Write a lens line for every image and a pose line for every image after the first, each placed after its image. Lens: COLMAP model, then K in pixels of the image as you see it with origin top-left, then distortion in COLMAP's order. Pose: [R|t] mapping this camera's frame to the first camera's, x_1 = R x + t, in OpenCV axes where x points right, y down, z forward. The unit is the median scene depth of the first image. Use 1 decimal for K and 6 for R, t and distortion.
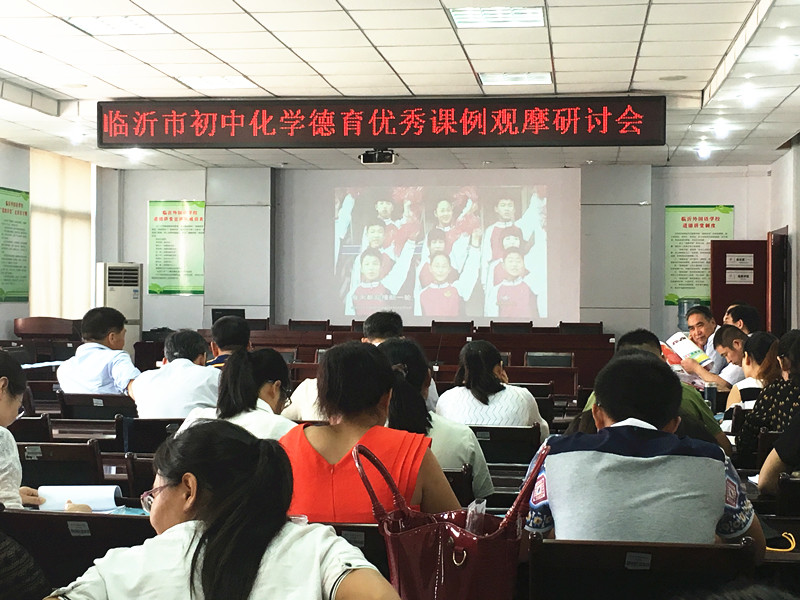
lens RADIAL K [[1400.6, 0, 400.9], [0, 1400.6, 292.2], [0, 0, 1]] dist [0.032176, 0.000000]
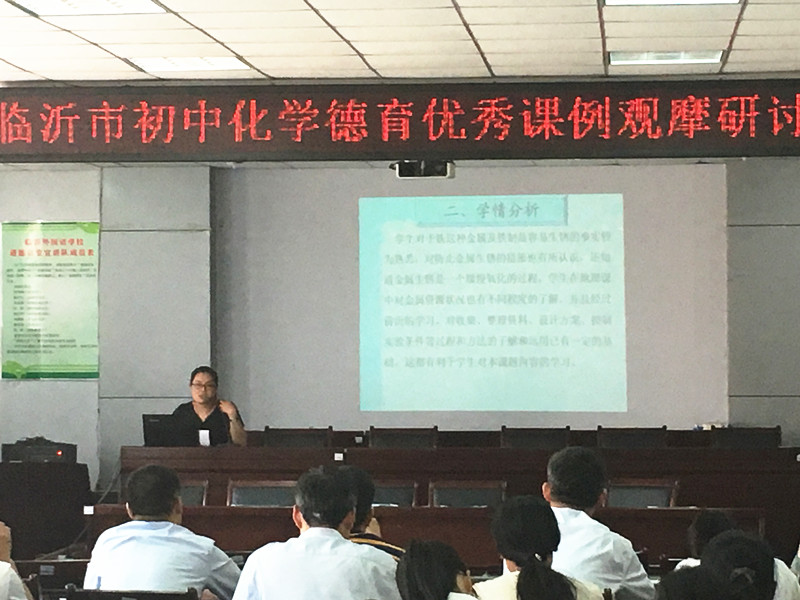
lens RADIAL K [[2583.3, 0, 400.9], [0, 2583.3, 297.0], [0, 0, 1]] dist [0.028879, 0.000000]
pose [[0.999339, -0.010736, 0.034731, -0.072704], [0.011133, 0.999875, -0.011244, -0.028797], [-0.034606, 0.011624, 0.999333, -0.151392]]
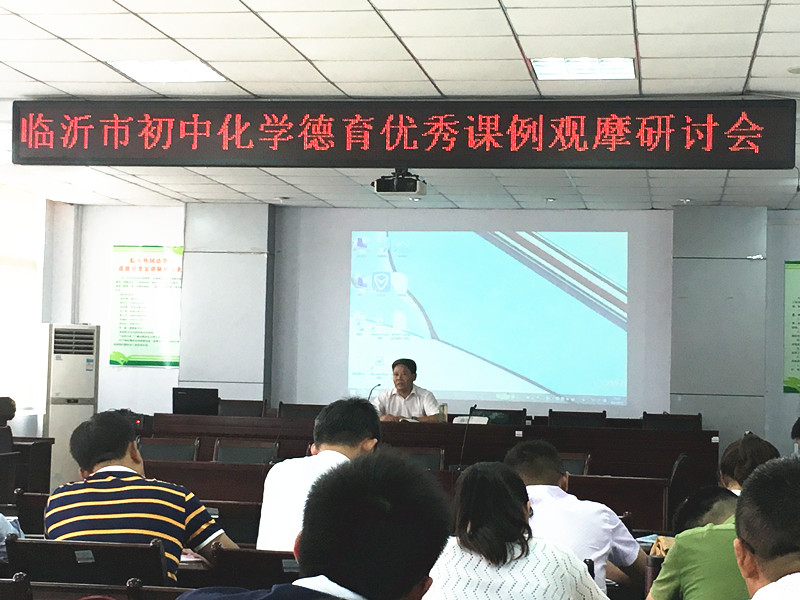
lens RADIAL K [[1620.9, 0, 402.8], [0, 1620.9, 303.4], [0, 0, 1]] dist [0.048266, 0.000000]
pose [[0.999217, 0.016836, -0.035796, 0.019794], [-0.018275, 0.999022, -0.040259, 0.000551], [0.035083, 0.040882, 0.998548, 0.165506]]
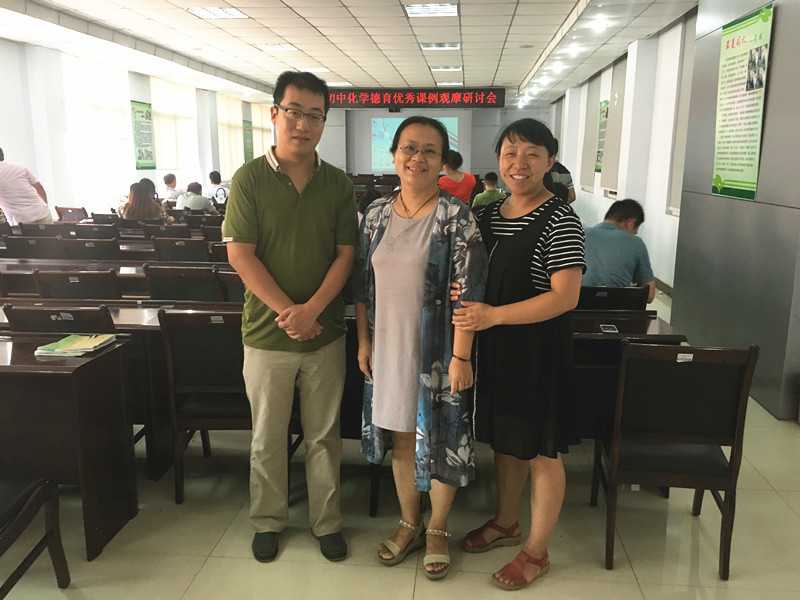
lens RADIAL K [[672.6, 0, 401.1], [0, 672.6, 300.5], [0, 0, 1]] dist [0.086343, 0.002421]
pose [[0.999498, -0.009010, 0.030372, -0.049682], [0.002430, 0.977688, 0.210049, -0.016275], [-0.031587, -0.209869, 0.977219, -0.326444]]
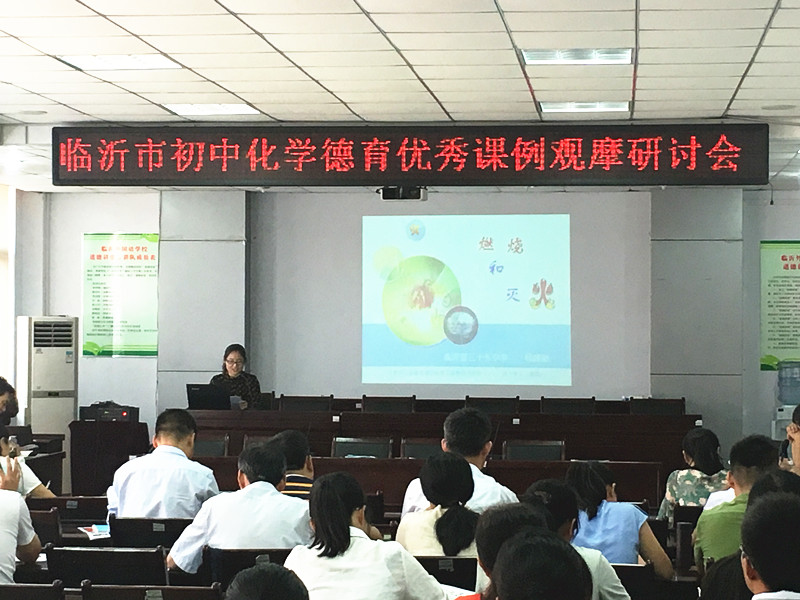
lens RADIAL K [[2014.5, 0, 397.4], [0, 2014.5, 308.7], [0, 0, 1]] dist [0.021576, 0.000000]
pose [[0.999847, -0.002582, 0.017324, -0.042195], [0.002662, 0.999986, -0.004631, -0.027969], [-0.017312, 0.004676, 0.999839, -0.143792]]
